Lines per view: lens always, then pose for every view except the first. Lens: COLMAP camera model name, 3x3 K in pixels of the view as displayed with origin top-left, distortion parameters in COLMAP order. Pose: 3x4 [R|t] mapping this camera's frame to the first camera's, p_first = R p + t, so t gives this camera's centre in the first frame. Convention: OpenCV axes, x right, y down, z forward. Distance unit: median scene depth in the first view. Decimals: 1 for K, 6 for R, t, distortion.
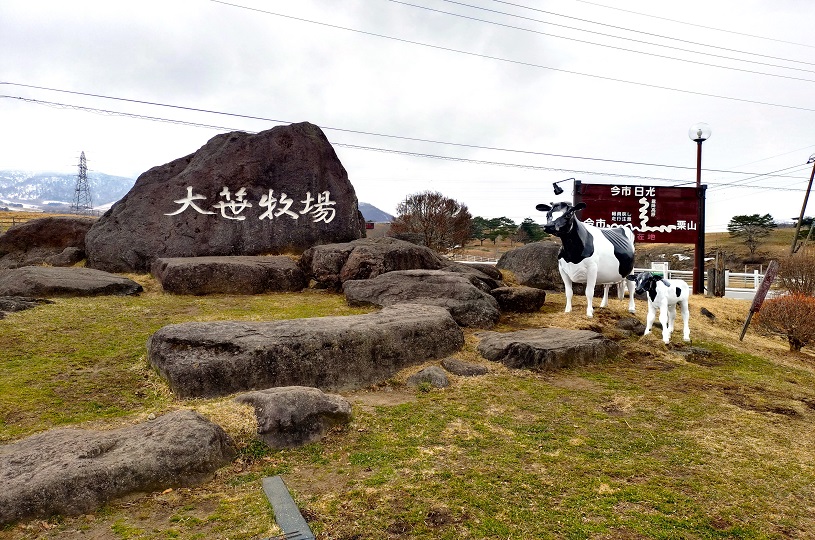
lens RADIAL K [[618.7, 0, 407.9], [0, 618.7, 269.7], [0, 0, 1]] dist [0.008196, 0.001748]
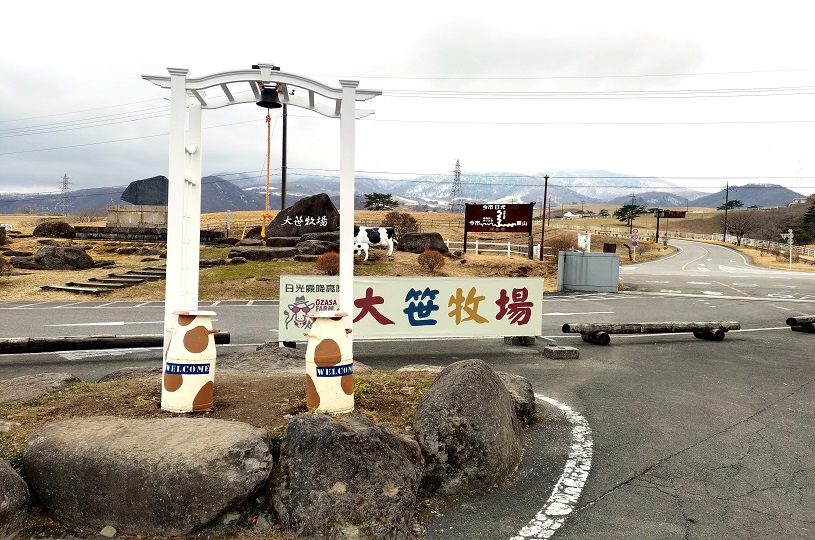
lens RADIAL K [[618.7, 0, 407.5], [0, 618.7, 269.9], [0, 0, 1]] dist [0.008196, 0.001748]
pose [[0.818483, 0.031110, -0.573688, 1.313550], [-0.021948, 0.999497, 0.022888, 0.041290], [0.574111, -0.006142, 0.818754, -0.852870]]
